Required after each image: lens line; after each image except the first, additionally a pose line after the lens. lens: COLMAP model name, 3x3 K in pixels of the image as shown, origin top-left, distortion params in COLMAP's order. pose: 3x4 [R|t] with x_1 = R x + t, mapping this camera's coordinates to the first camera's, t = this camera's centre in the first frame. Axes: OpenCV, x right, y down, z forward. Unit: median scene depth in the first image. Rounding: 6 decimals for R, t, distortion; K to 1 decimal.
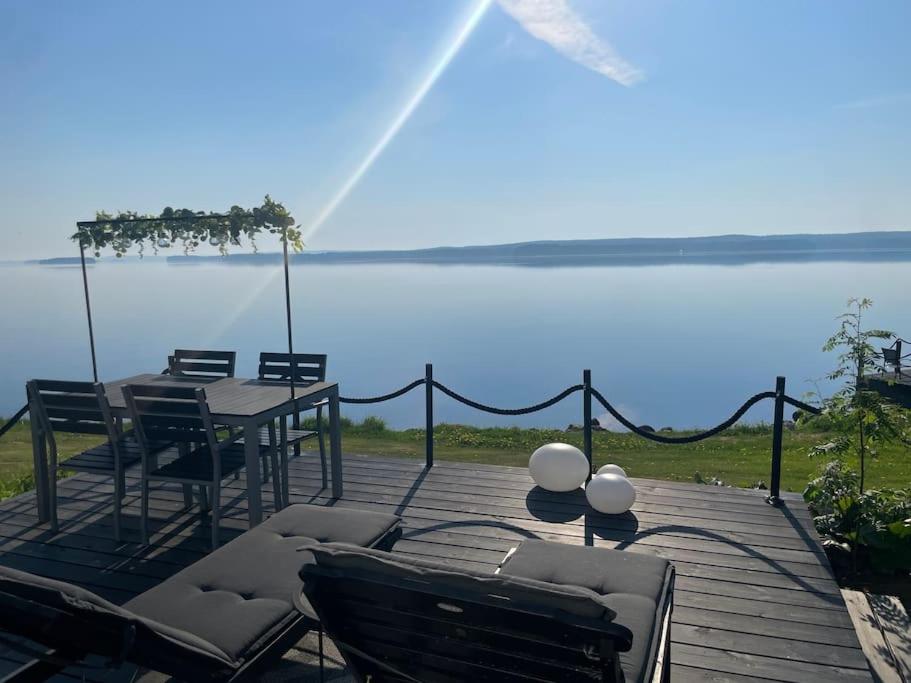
lens RADIAL K [[697.2, 0, 458.8], [0, 697.2, 344.2], [0, 0, 1]] dist [0.009769, -0.013616]
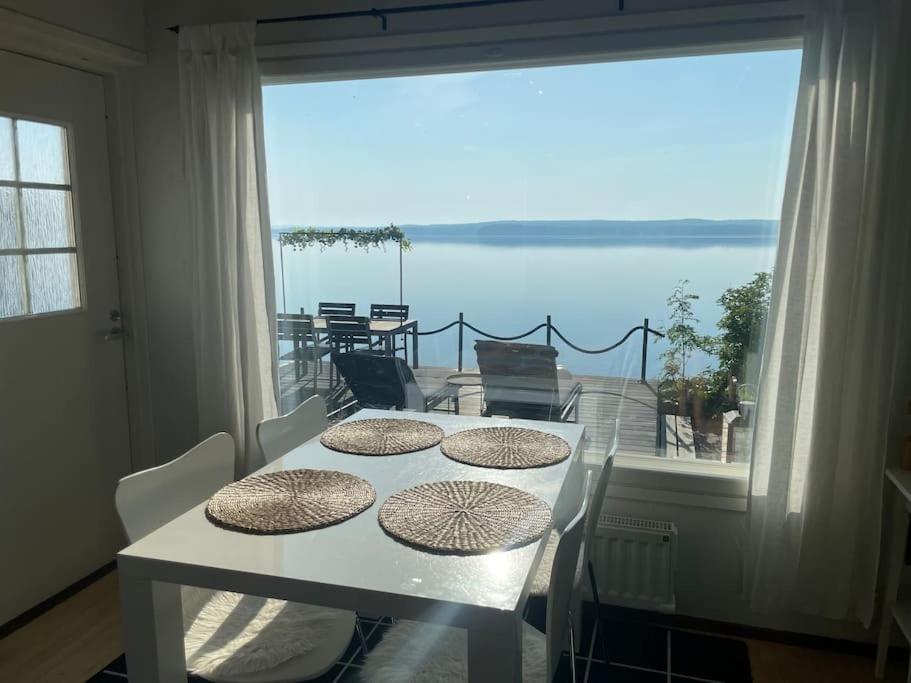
lens RADIAL K [[697.2, 0, 454.9], [0, 697.2, 338.3], [0, 0, 1]] dist [0.009769, -0.013616]
pose [[0.998684, 0.012355, 0.049775, -0.159275], [-0.013477, 0.999661, 0.022261, 0.059624], [-0.049483, -0.022902, 0.998512, -0.851804]]
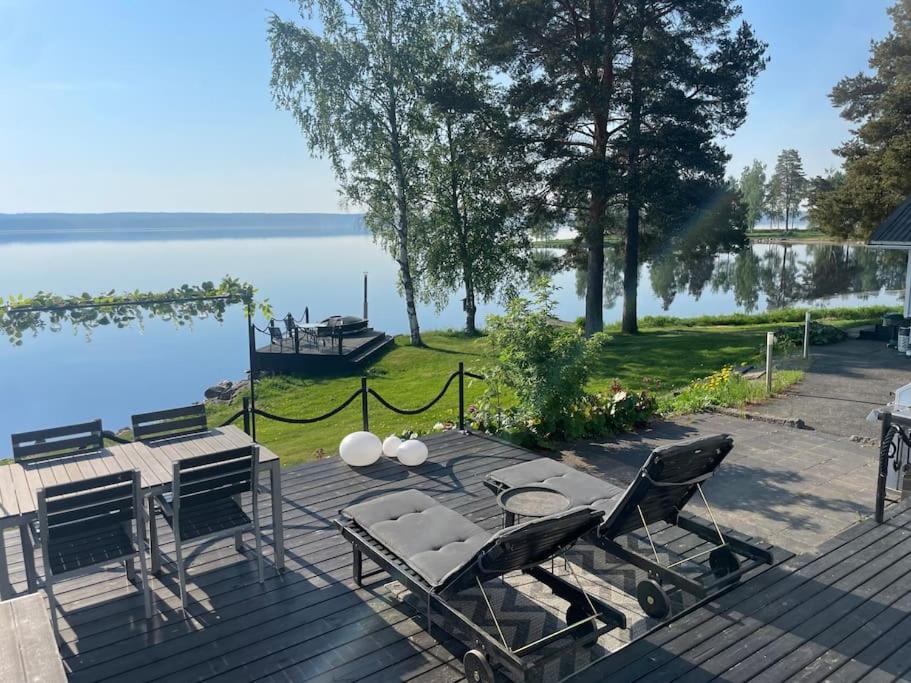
lens RADIAL K [[697.2, 0, 460.4], [0, 697.2, 339.4], [0, 0, 1]] dist [0.009769, -0.013616]
pose [[0.554433, -0.123527, 0.823010, -0.865405], [0.103967, 0.991456, 0.078771, -0.132628], [-0.825709, 0.041893, 0.562539, 0.024672]]
